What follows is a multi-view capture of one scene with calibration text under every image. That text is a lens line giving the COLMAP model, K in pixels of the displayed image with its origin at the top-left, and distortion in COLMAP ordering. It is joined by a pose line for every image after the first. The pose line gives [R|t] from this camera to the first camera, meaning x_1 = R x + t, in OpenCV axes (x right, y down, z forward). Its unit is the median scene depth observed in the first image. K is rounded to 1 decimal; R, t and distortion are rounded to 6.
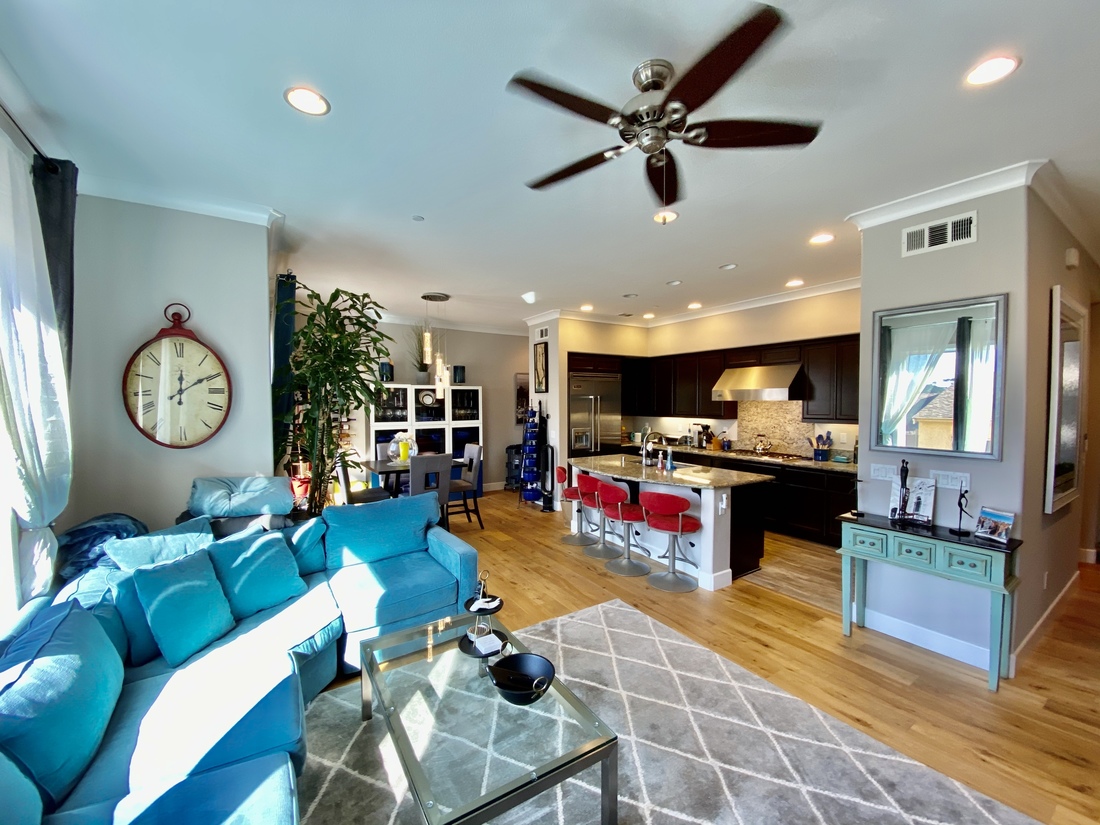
lens RADIAL K [[447.2, 0, 540.3], [0, 447.2, 421.8], [0, 0, 1]] dist [0.021666, -0.001174]
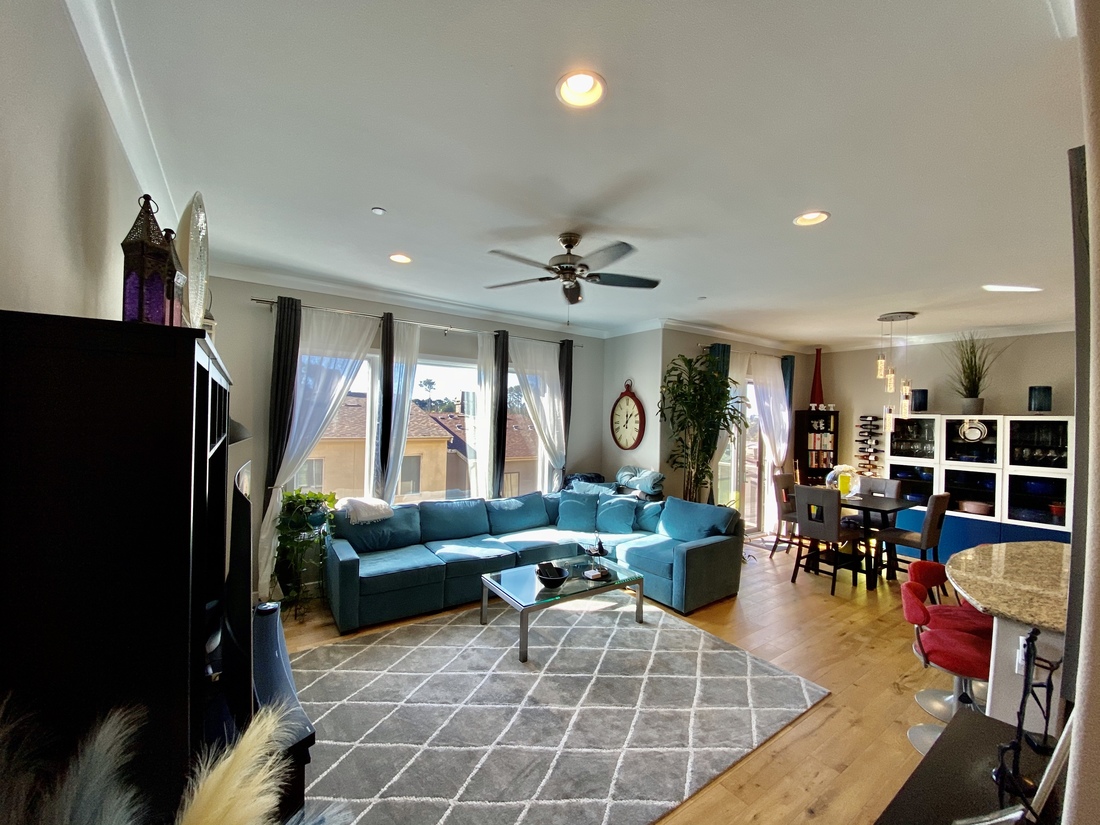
lens RADIAL K [[447.2, 0, 542.3], [0, 447.2, 412.9], [0, 0, 1]] dist [0.021666, -0.001174]
pose [[0.024839, -0.007481, -0.999663, 1.168882], [-0.068926, 0.997580, -0.009178, -0.060718], [0.997313, 0.069131, 0.024263, 0.543689]]
